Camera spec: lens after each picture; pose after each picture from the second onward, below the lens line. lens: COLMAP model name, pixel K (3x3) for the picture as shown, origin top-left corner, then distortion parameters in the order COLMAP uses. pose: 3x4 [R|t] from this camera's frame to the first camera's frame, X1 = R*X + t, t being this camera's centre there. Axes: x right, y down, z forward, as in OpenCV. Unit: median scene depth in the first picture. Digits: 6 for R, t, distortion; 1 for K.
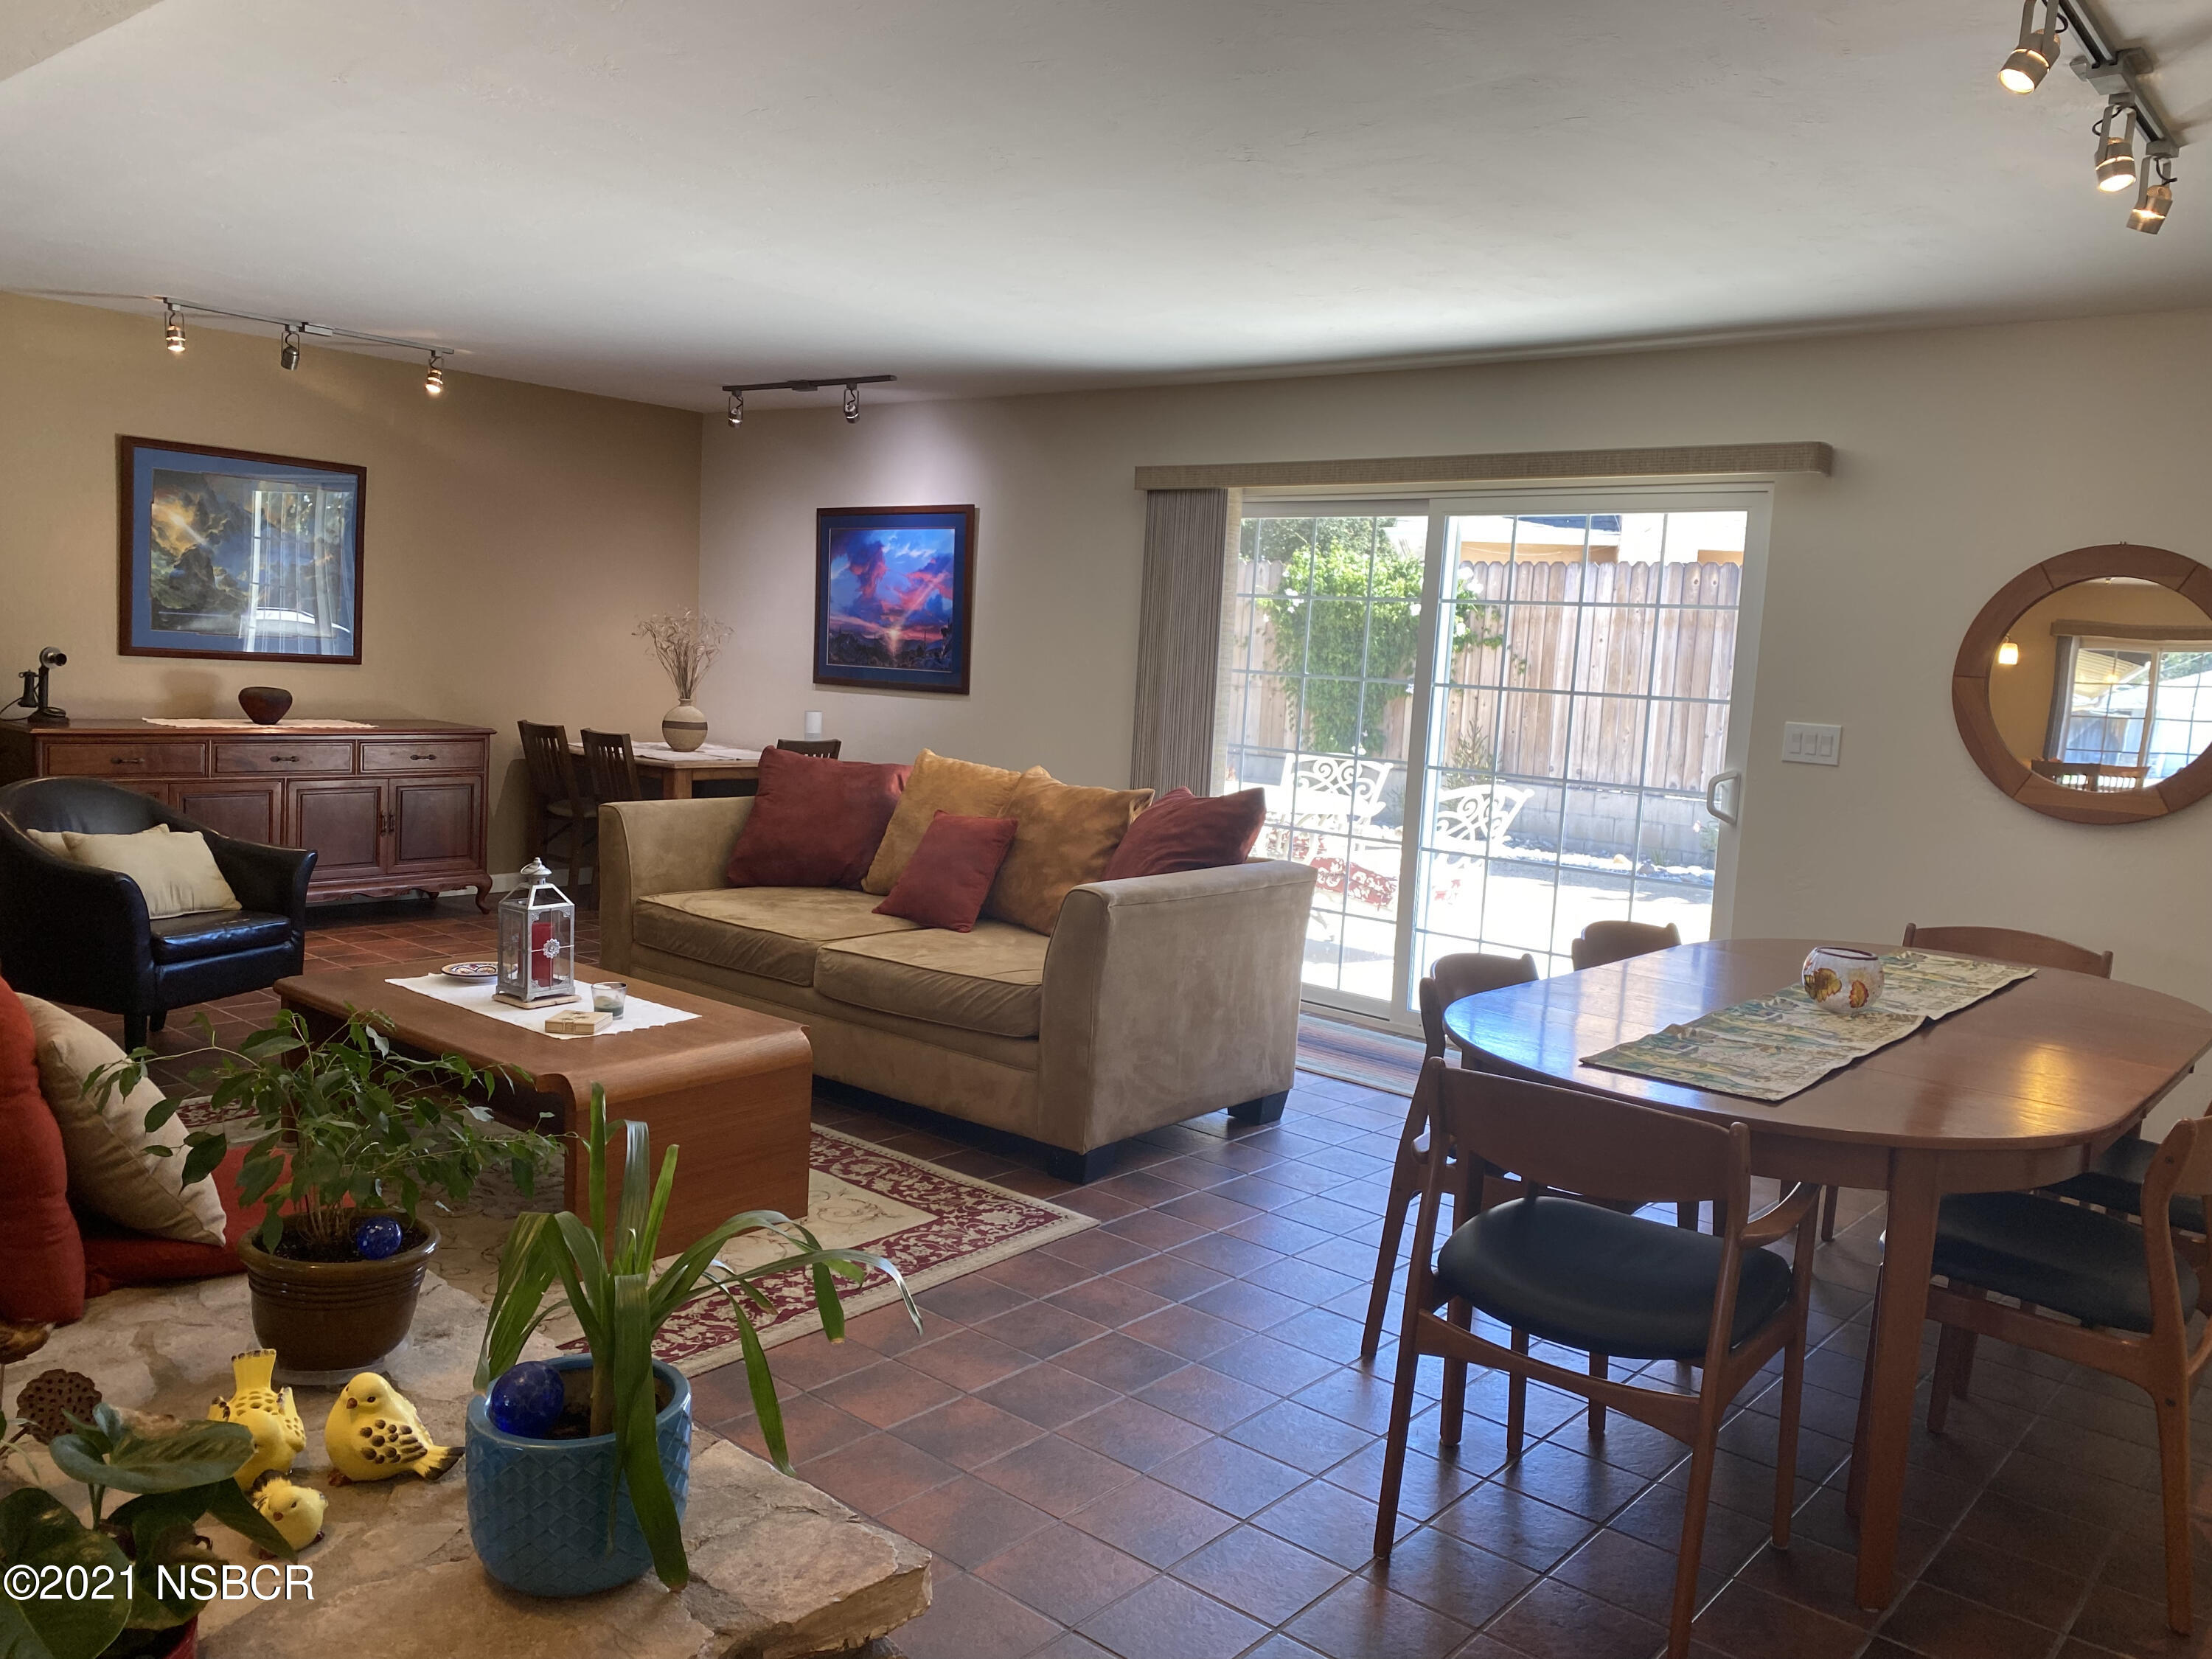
lens RADIAL K [[1686.4, 0, 1124.9], [0, 1686.4, 818.2], [0, 0, 1]] dist [0.034326, -0.045400]
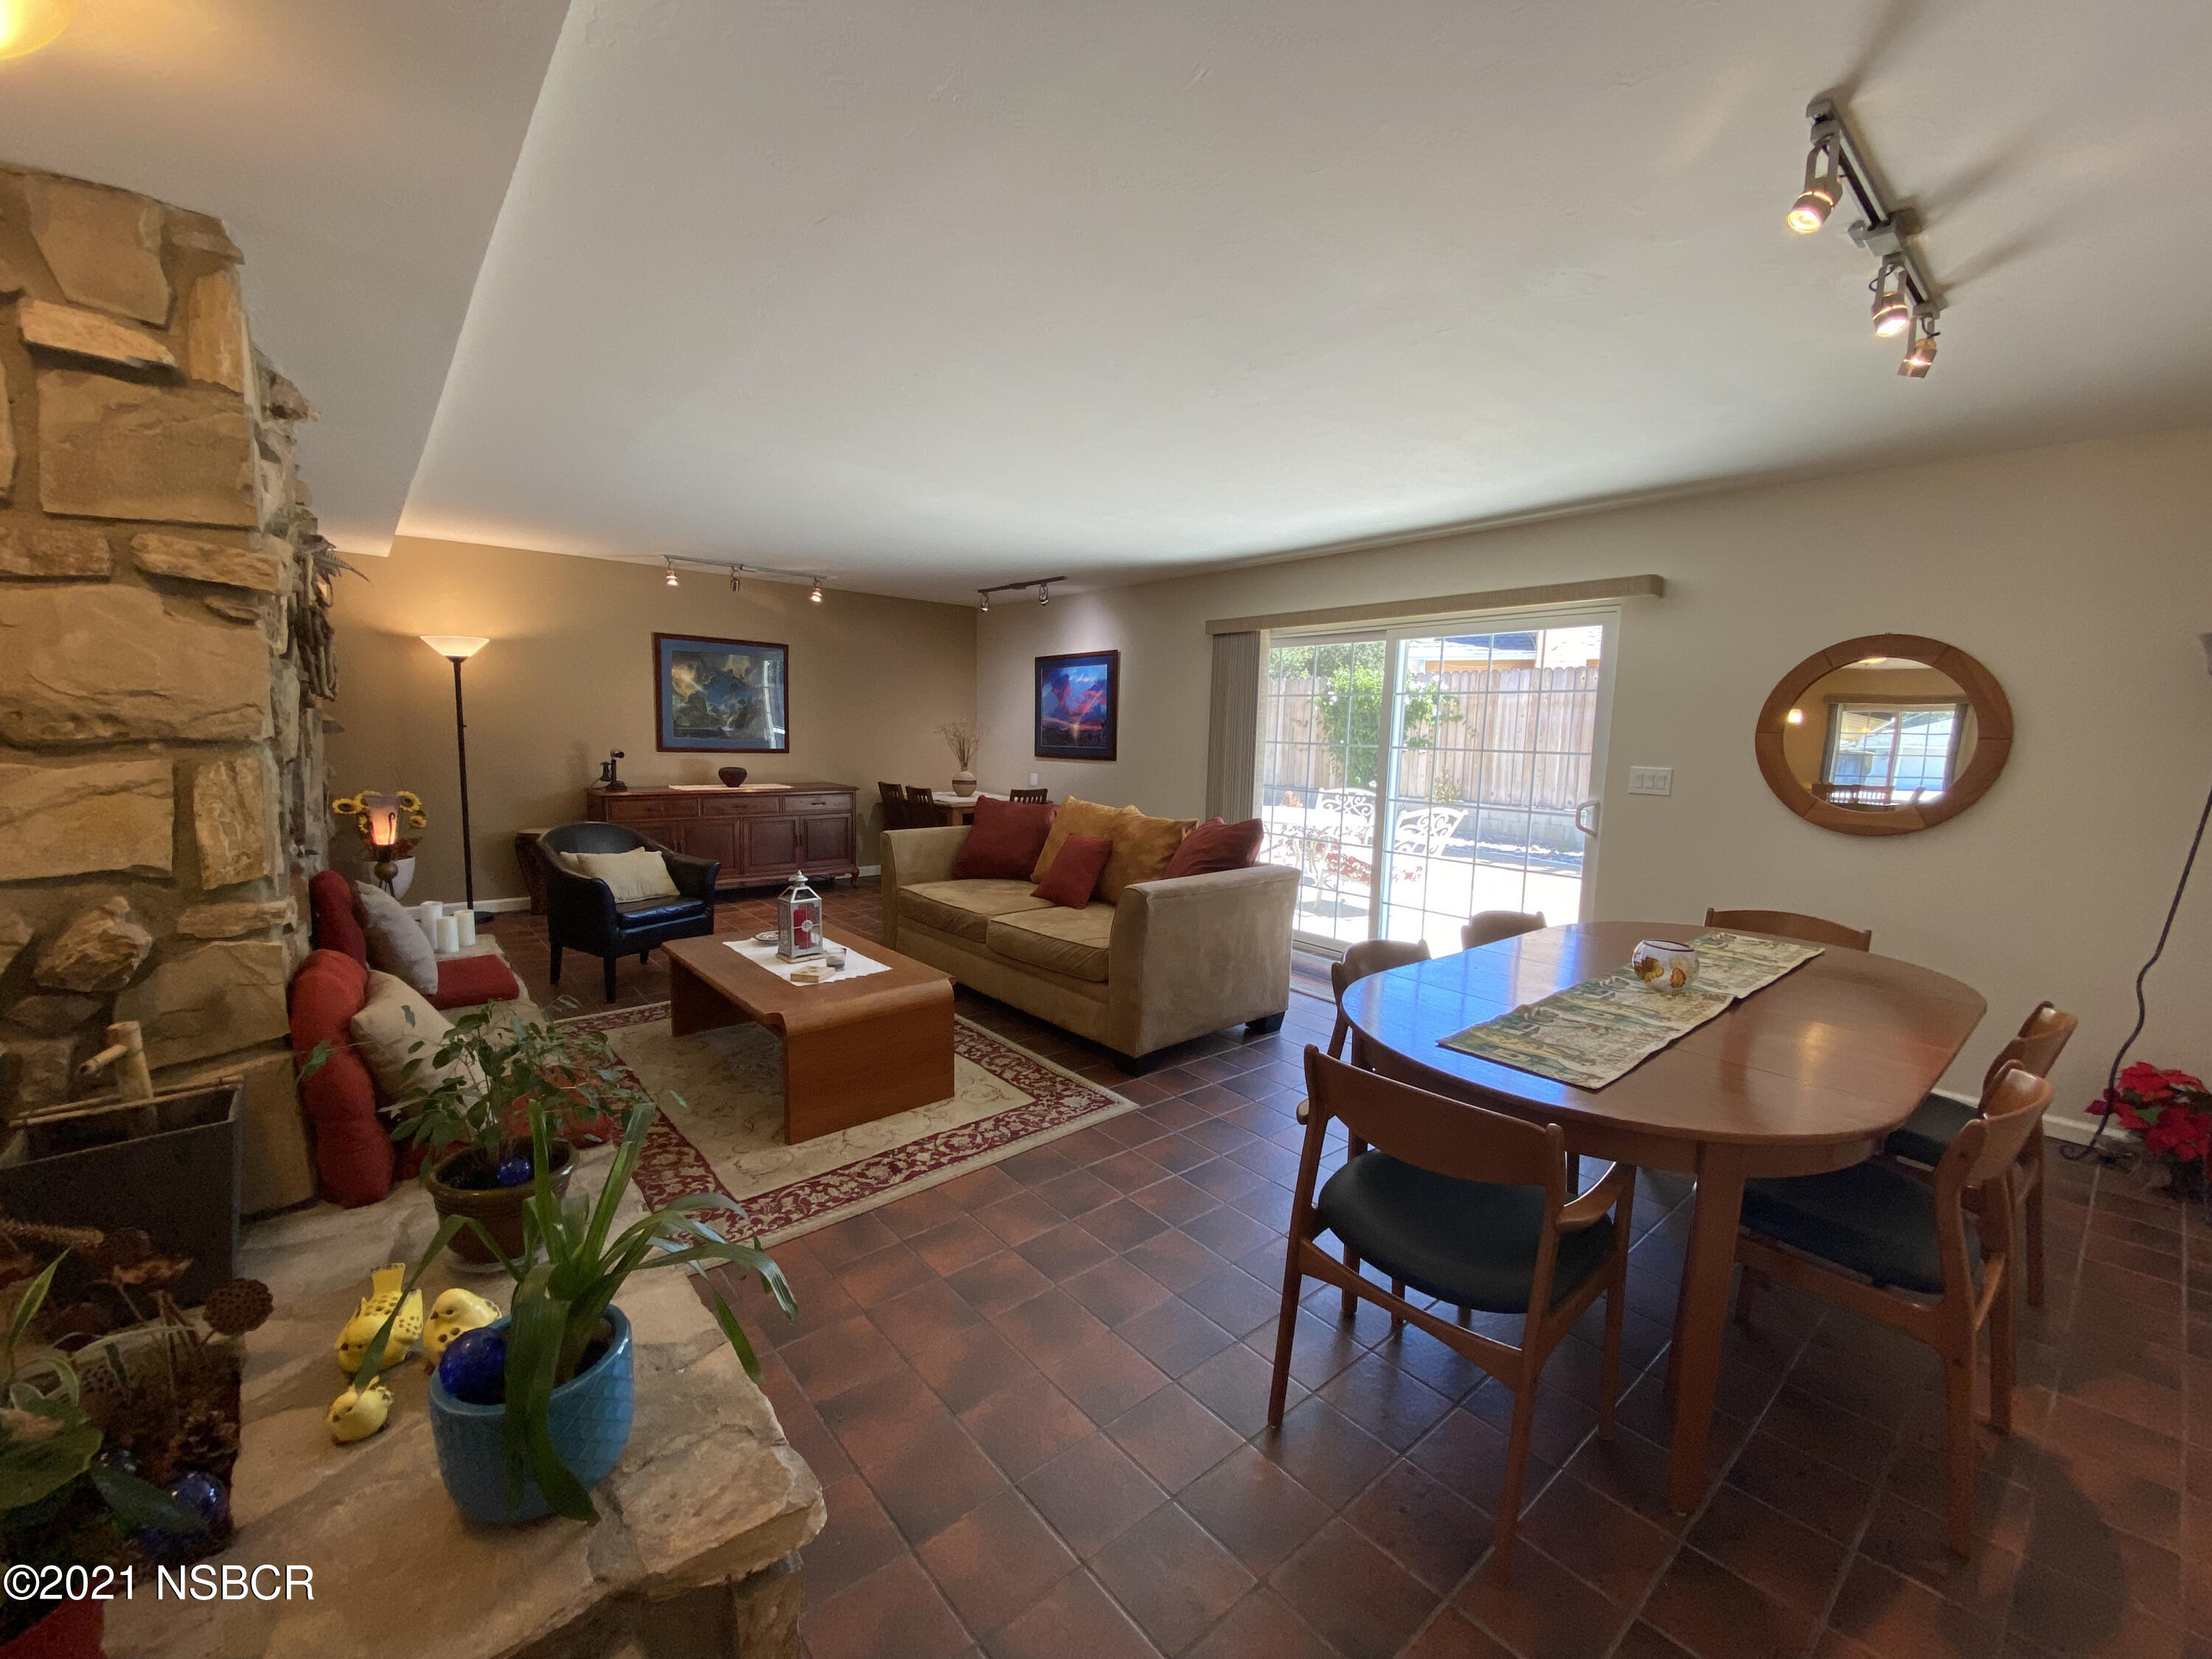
lens RADIAL K [[898.3, 0, 1099.4], [0, 898.3, 825.8], [0, 0, 1]] dist [0.006416, -0.012223]
pose [[0.984293, -0.013479, -0.176027, 0.079166], [0.014211, 0.999895, 0.002900, -0.015491], [0.175970, -0.005356, 0.984381, 0.160758]]
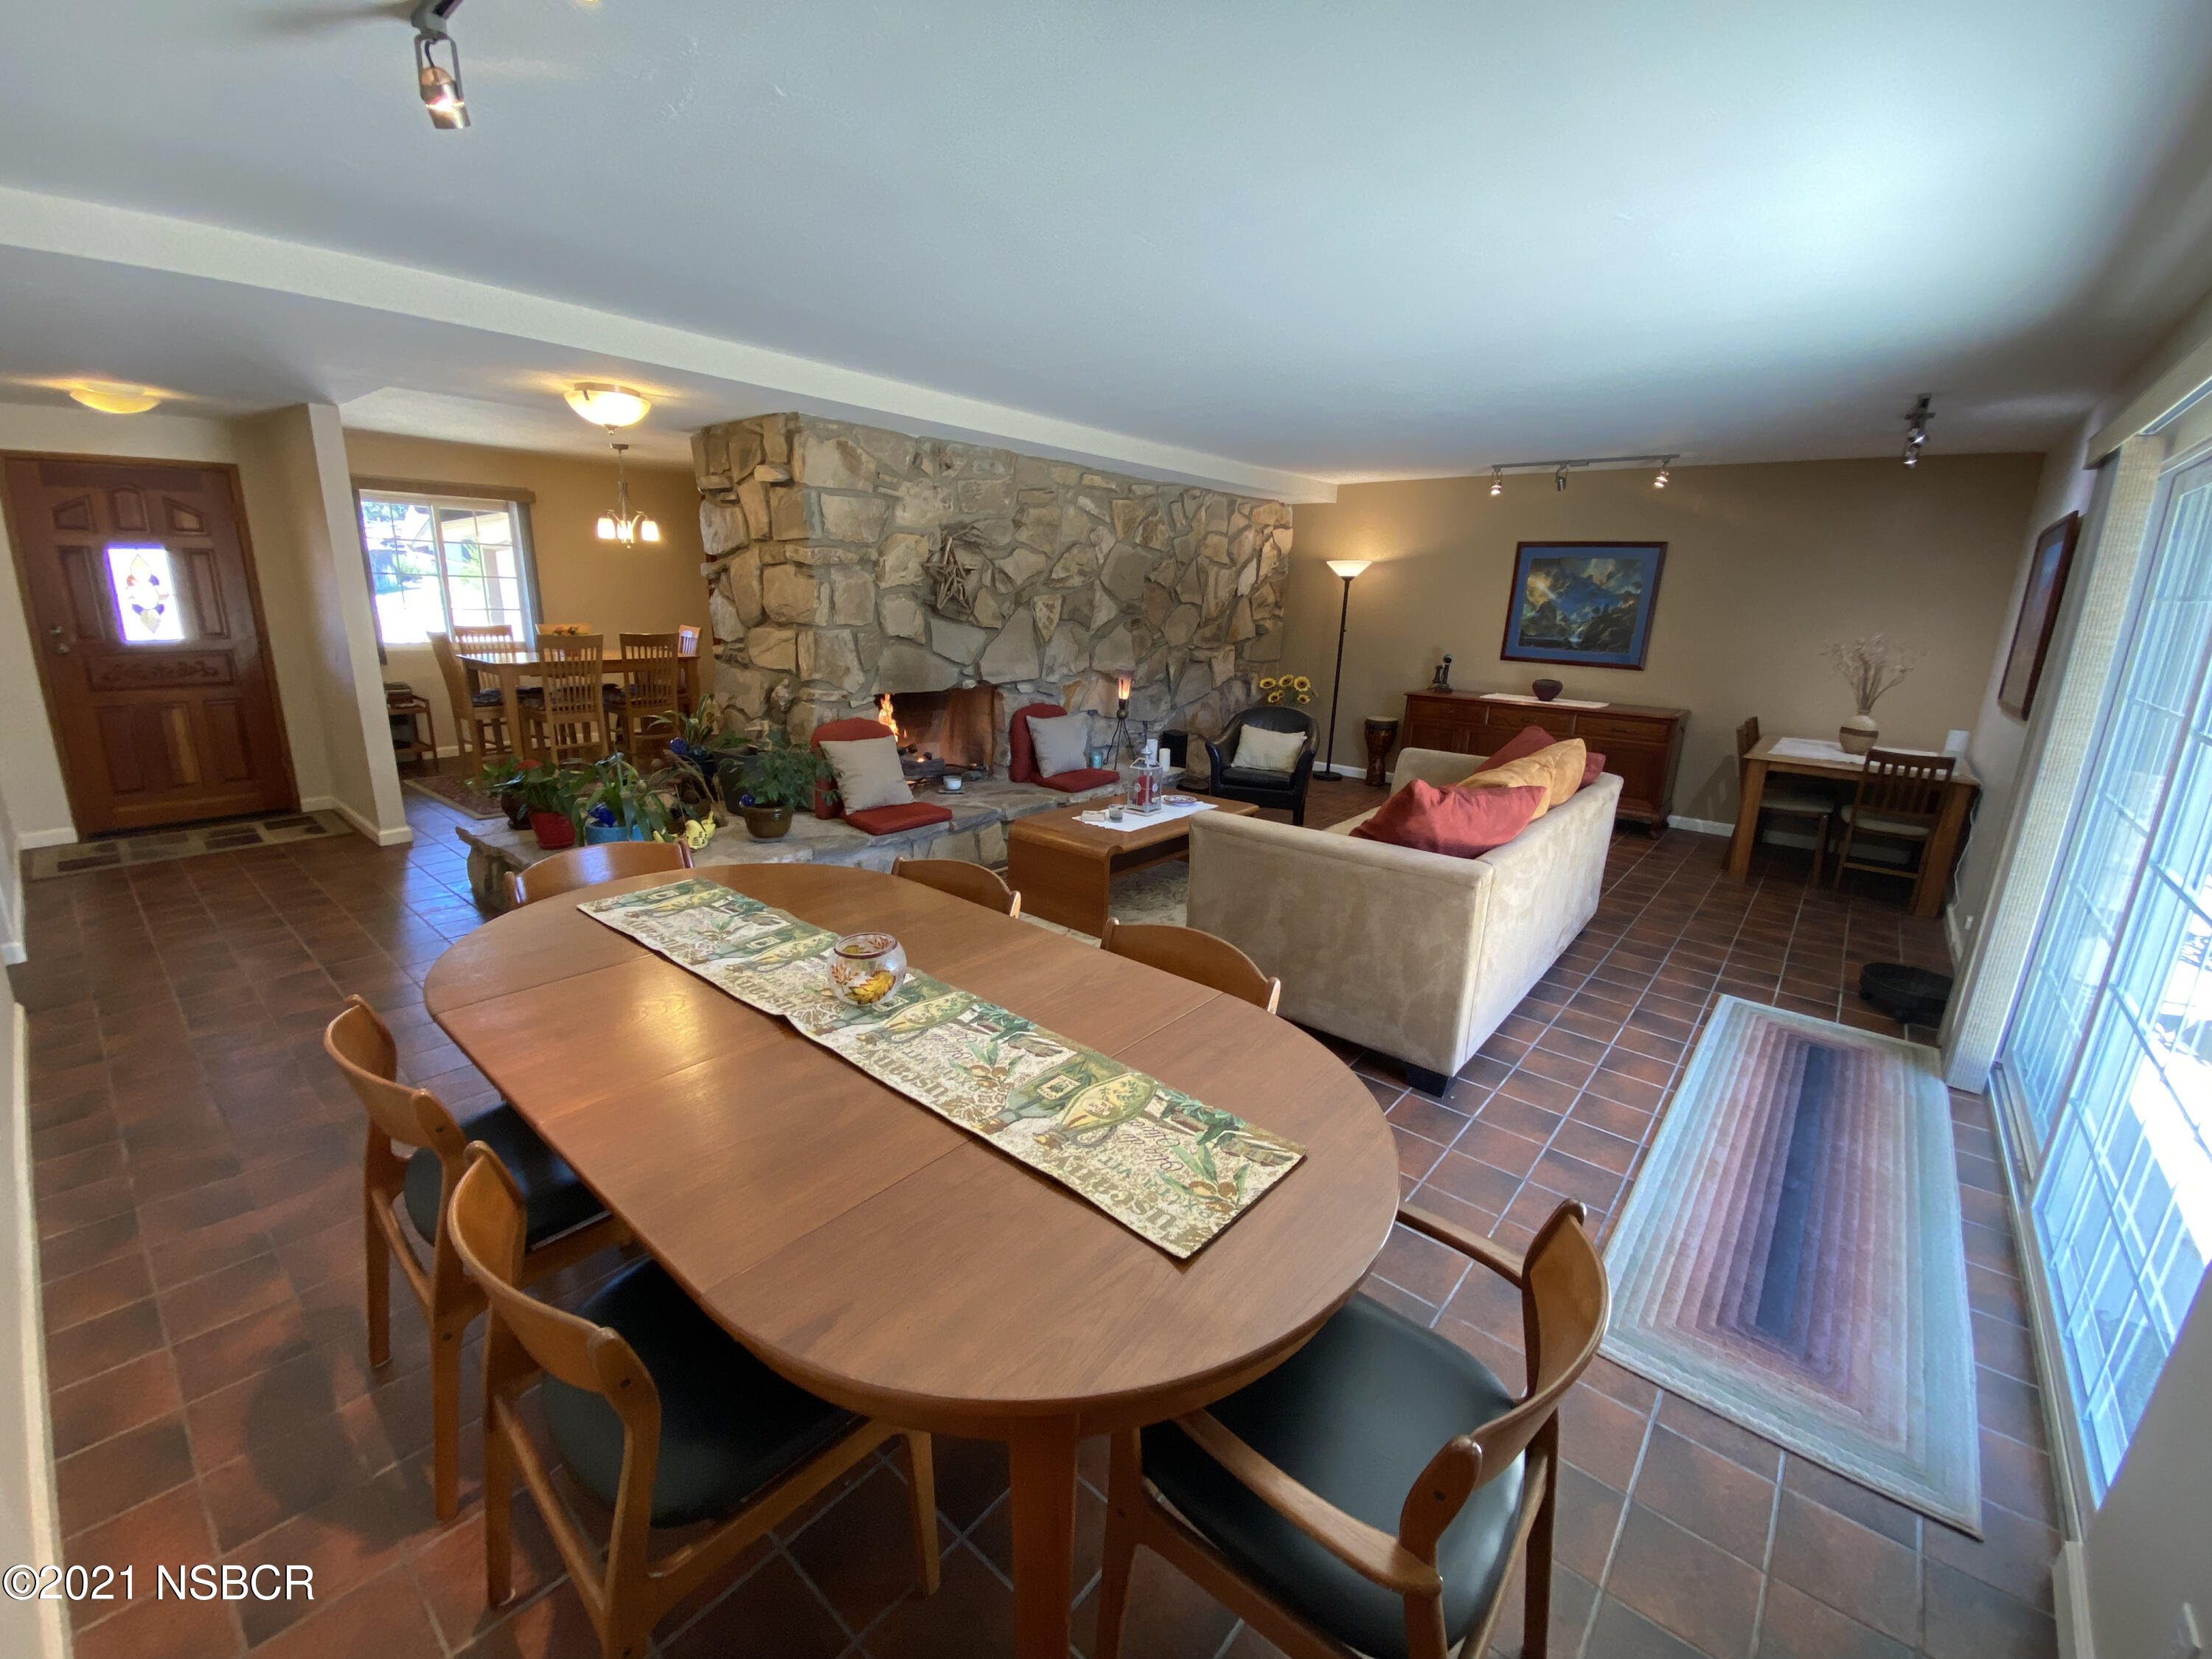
lens RADIAL K [[898.3, 0, 1117.2], [0, 898.3, 852.9], [0, 0, 1]] dist [0.006416, -0.012223]
pose [[0.003188, 0.222030, -0.975035, 0.638081], [-0.129407, 0.966933, 0.219762, -0.072055], [0.991586, 0.125476, 0.031814, 0.779970]]
